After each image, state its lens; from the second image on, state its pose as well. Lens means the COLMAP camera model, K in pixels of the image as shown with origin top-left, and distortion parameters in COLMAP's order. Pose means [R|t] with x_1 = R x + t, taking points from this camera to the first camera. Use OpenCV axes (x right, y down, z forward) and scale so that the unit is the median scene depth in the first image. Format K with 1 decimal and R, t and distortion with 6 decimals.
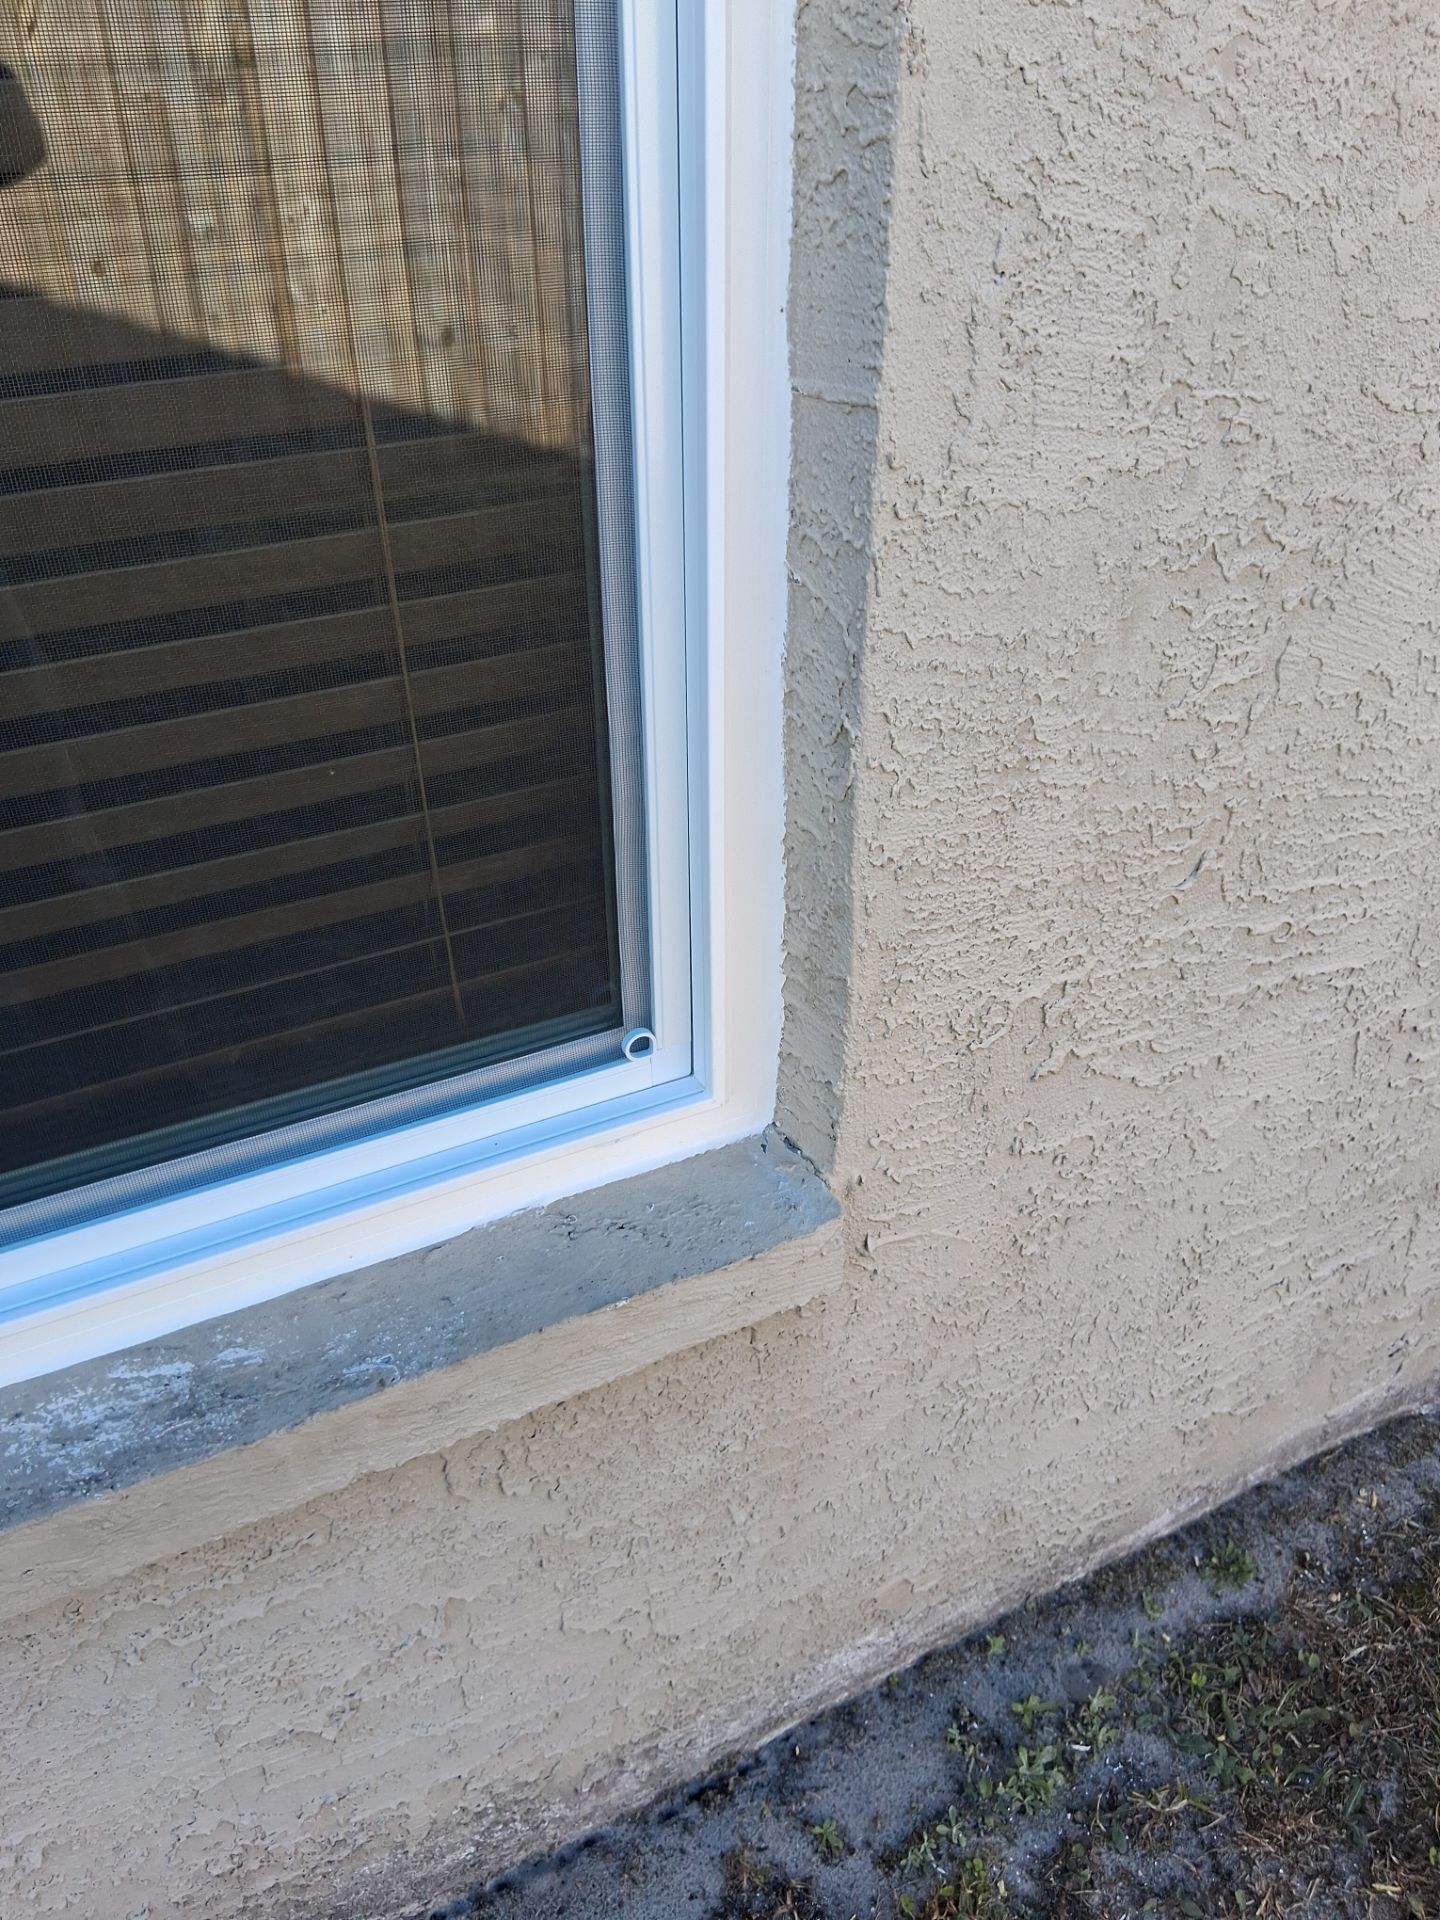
lens RADIAL K [[1472.9, 0, 709.9], [0, 1472.9, 963.5], [0, 0, 1]] dist [0.118433, -0.209270]
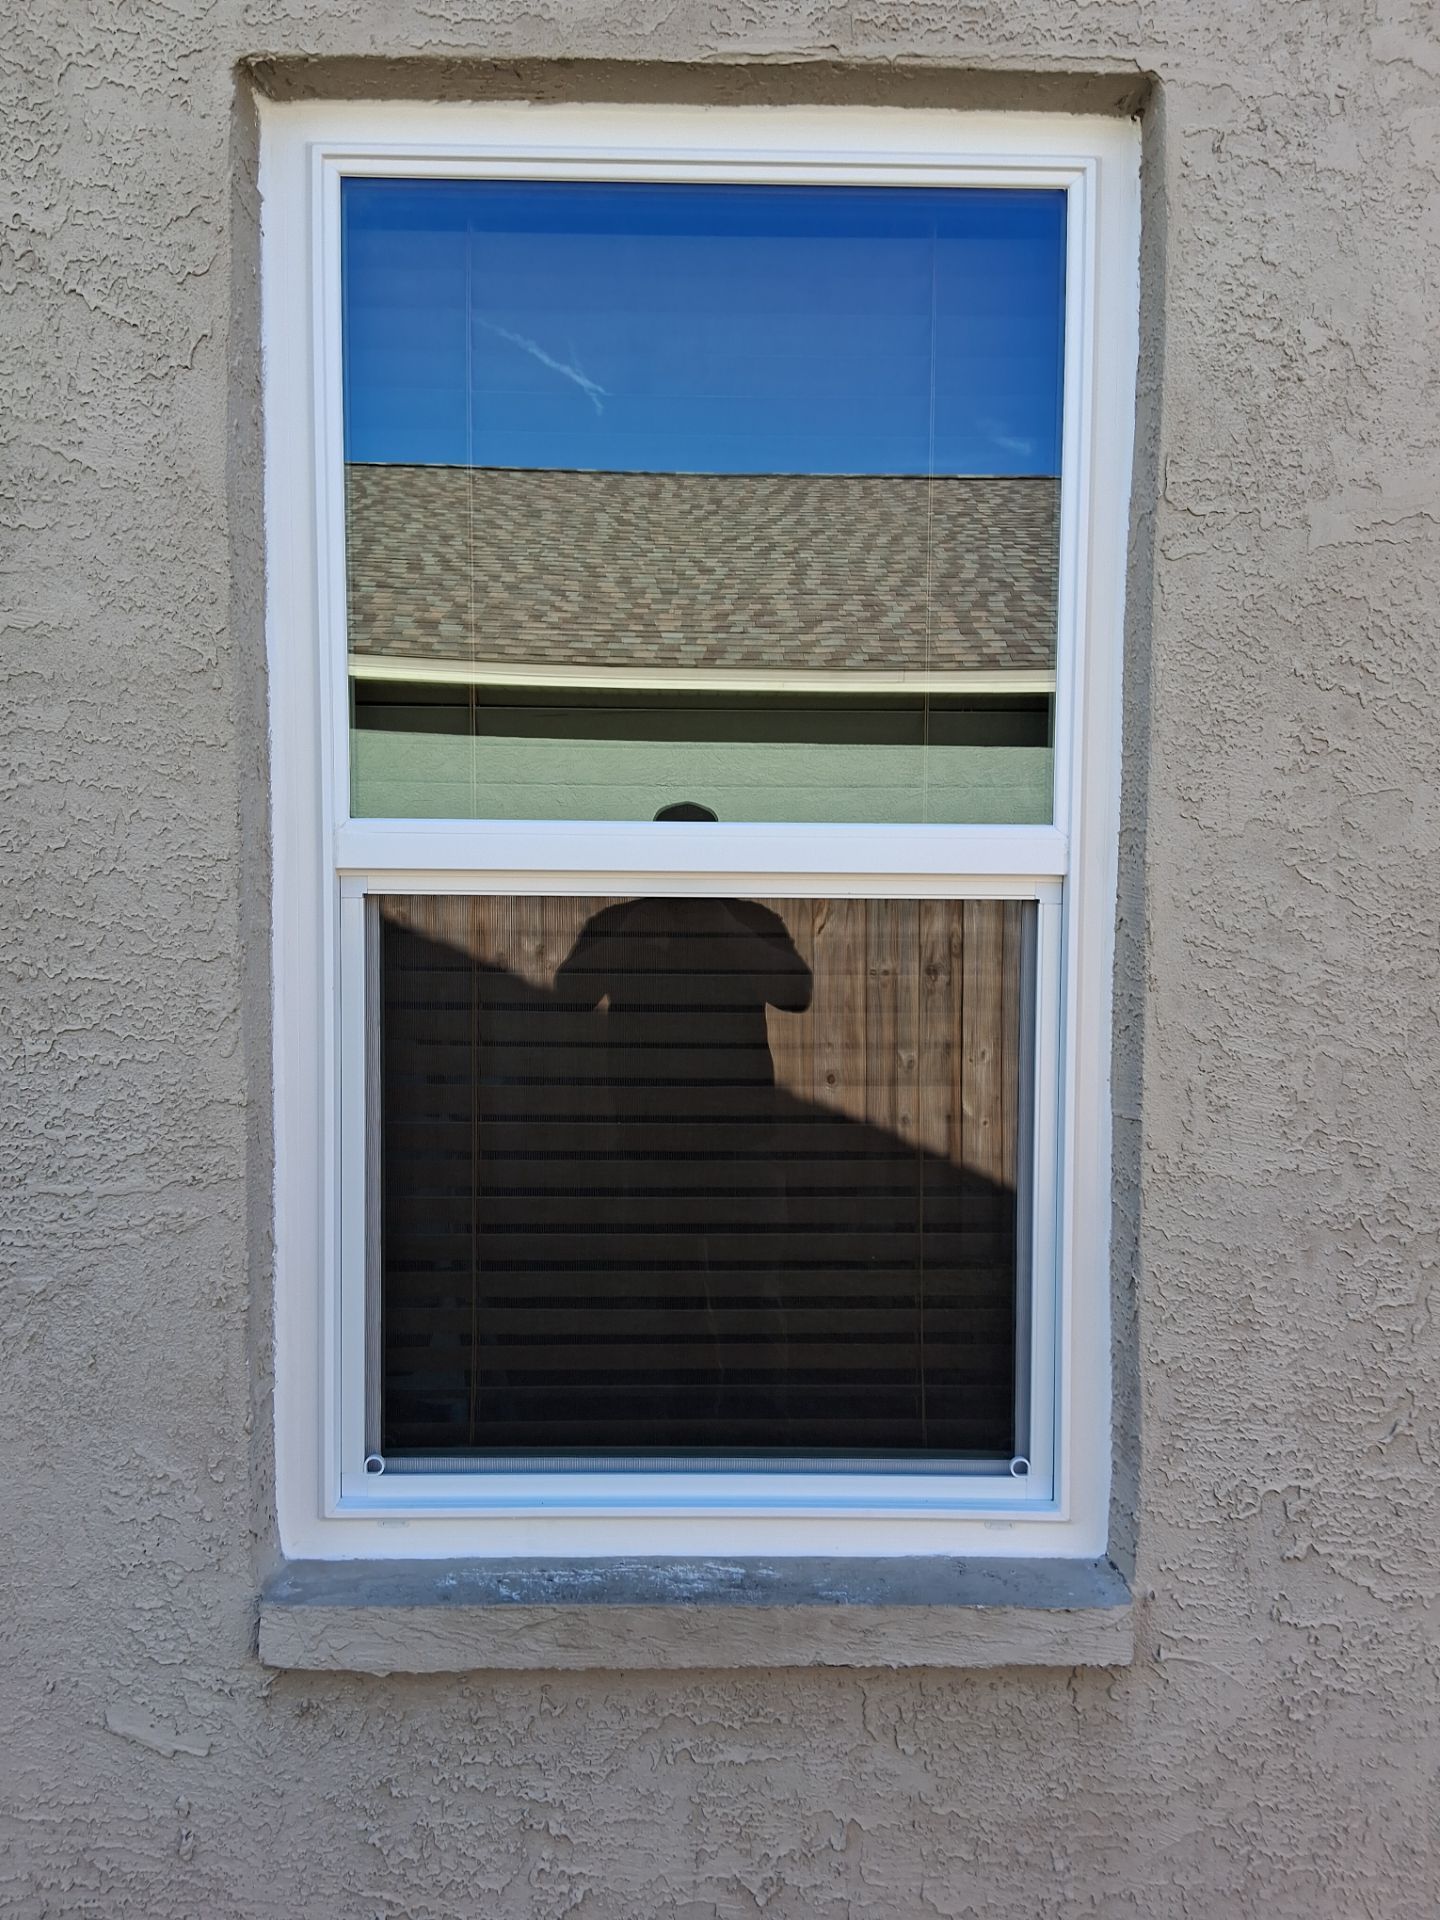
lens RADIAL K [[1472.9, 0, 709.9], [0, 1472.9, 963.5], [0, 0, 1]] dist [0.118433, -0.209270]
pose [[0.901904, 0.039125, -0.430160, 0.376623], [-0.252839, 0.855261, -0.452329, 0.463096], [0.350202, 0.516719, 0.781256, -0.839980]]
